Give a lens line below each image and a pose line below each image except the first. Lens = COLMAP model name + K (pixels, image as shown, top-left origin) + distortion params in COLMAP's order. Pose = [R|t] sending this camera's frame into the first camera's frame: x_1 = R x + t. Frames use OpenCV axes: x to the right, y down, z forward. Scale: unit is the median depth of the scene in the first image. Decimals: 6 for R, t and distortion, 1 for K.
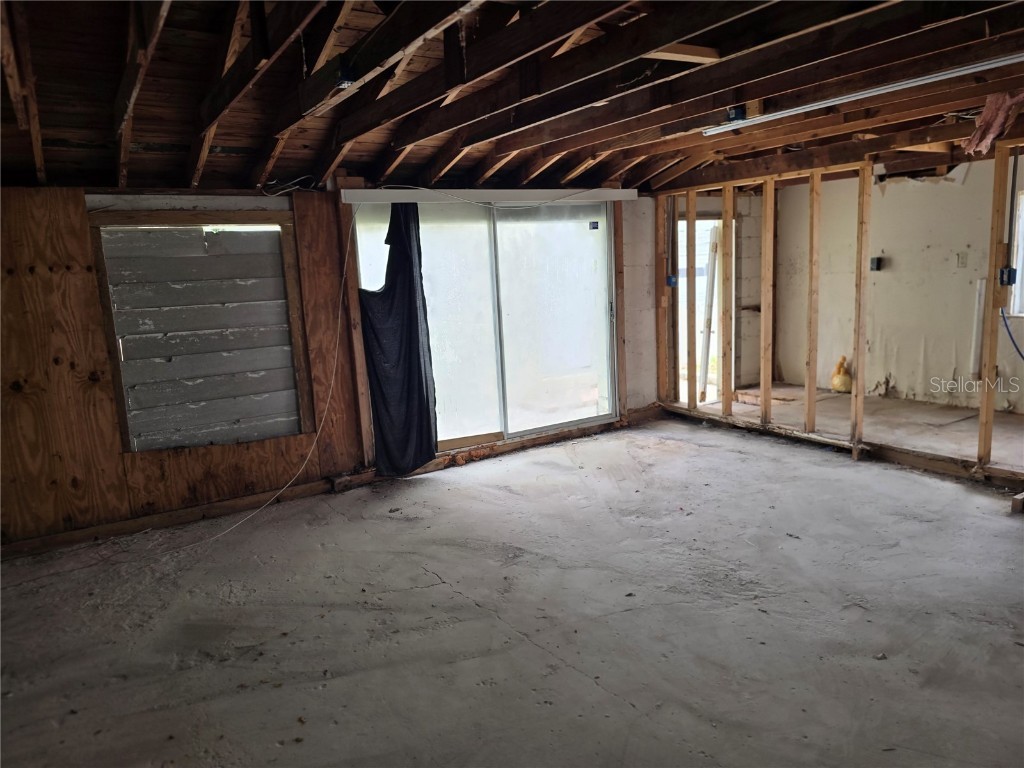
lens RADIAL K [[691.6, 0, 503.7], [0, 691.6, 381.5], [0, 0, 1]] dist [0.060244, -0.057716]
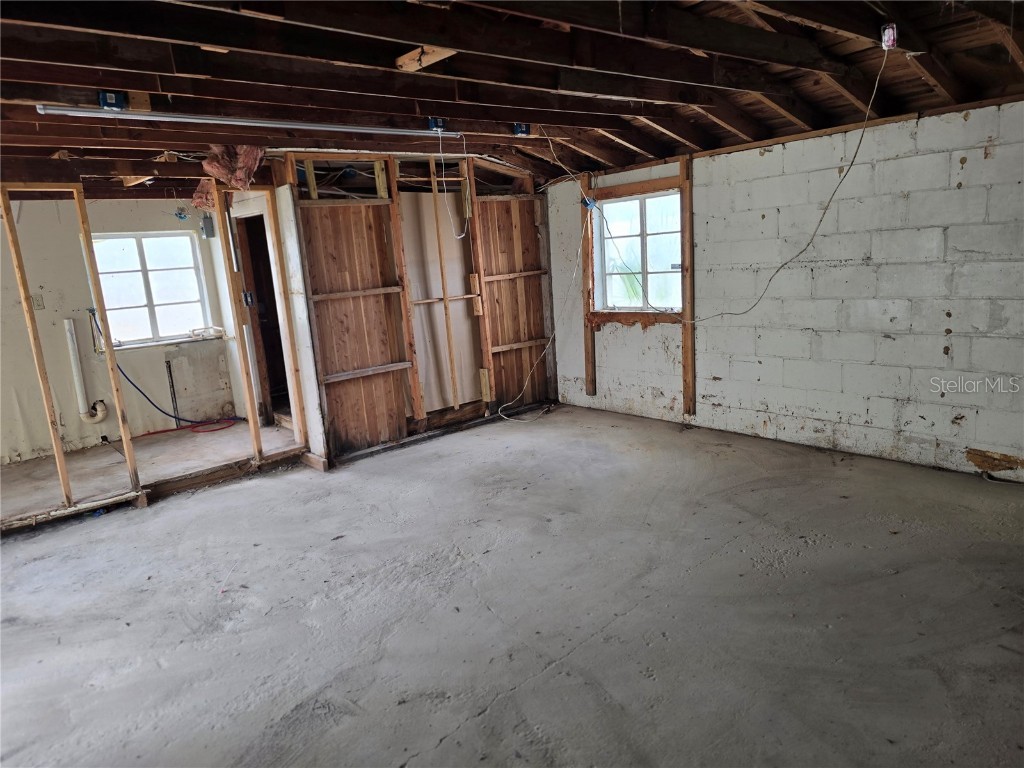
lens RADIAL K [[691.6, 0, 503.2], [0, 691.6, 388.8], [0, 0, 1]] dist [0.060244, -0.057716]
pose [[-0.138854, -0.137106, 0.980776, -0.542555], [0.241636, 0.955746, 0.167816, -0.094318], [-0.960381, 0.260293, -0.099579, 0.724743]]
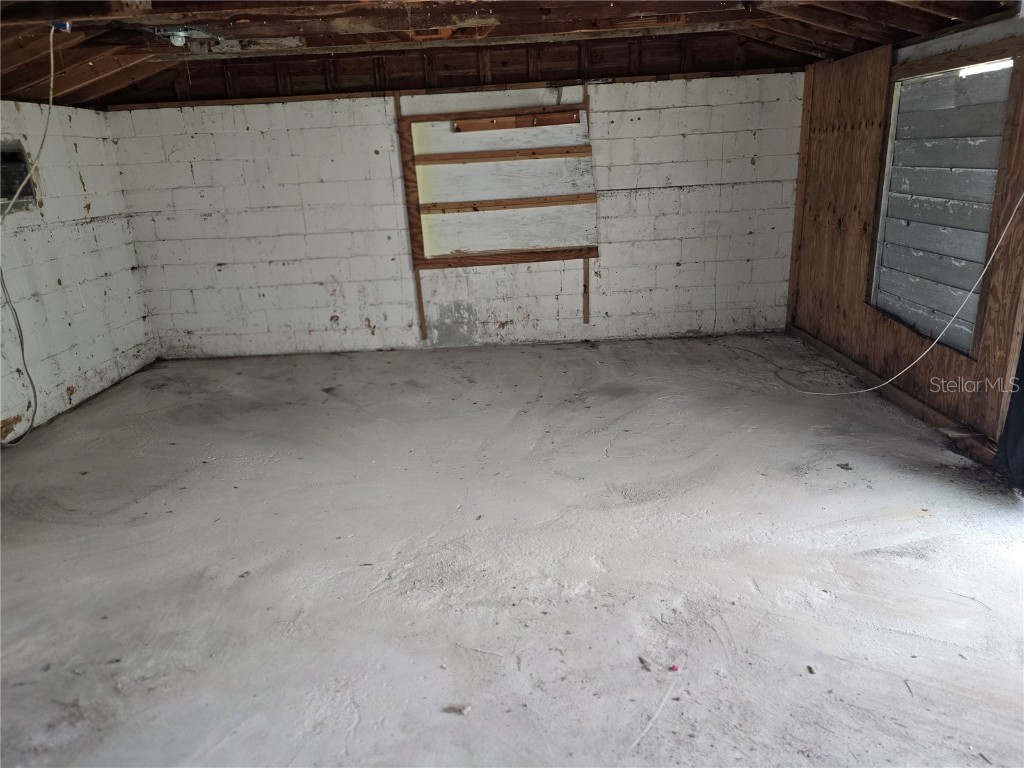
lens RADIAL K [[691.6, 0, 510.5], [0, 691.6, 383.1], [0, 0, 1]] dist [0.060244, -0.057716]
pose [[-0.525460, 0.334515, -0.782299, 0.660156], [-0.060829, 0.902343, 0.426704, -0.222229], [0.848641, 0.271803, -0.453797, 1.089342]]
